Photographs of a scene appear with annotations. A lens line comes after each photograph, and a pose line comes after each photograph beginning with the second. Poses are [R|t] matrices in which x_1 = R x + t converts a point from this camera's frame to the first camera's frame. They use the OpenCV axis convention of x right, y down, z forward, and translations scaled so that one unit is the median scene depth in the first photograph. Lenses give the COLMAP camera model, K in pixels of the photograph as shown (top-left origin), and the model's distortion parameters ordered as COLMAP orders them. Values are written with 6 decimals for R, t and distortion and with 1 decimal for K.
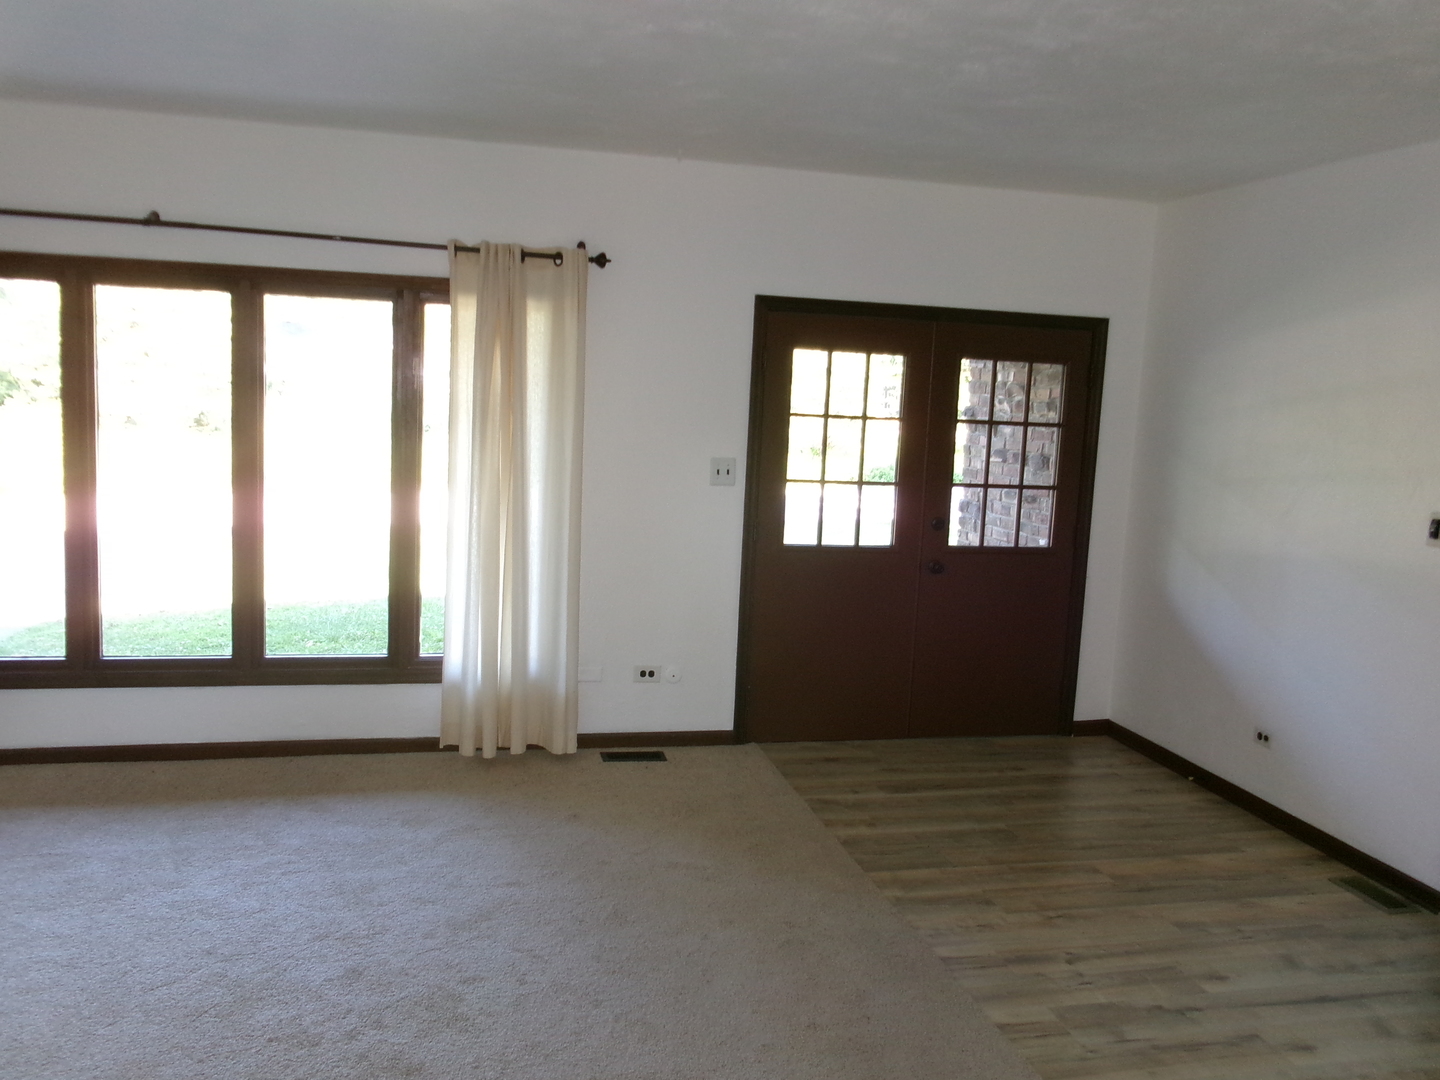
lens RADIAL K [[1185.6, 0, 720.0], [0, 1185.6, 540.0], [0, 0, 1]] dist [0.001604, 0.002392]
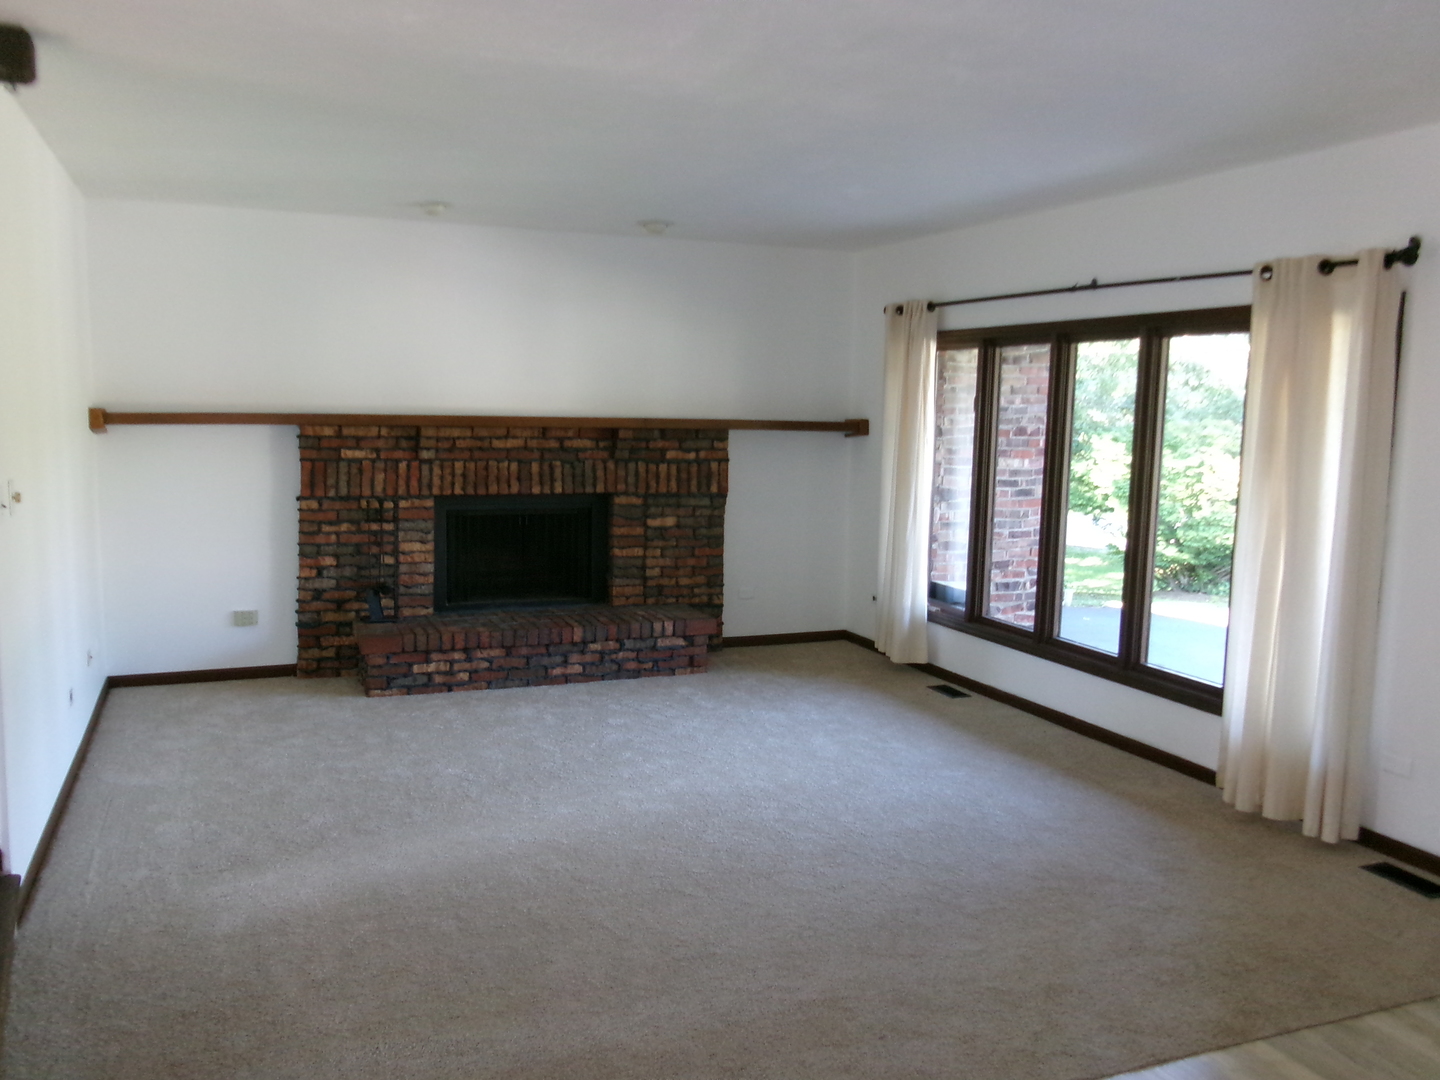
lens RADIAL K [[1185.6, 0, 720.0], [0, 1185.6, 540.0], [0, 0, 1]] dist [0.001604, 0.002392]
pose [[0.162417, 0.079996, -0.983474, 0.656905], [-0.112465, 0.991714, 0.062094, -0.041180], [0.980292, 0.100521, 0.170068, 0.428345]]
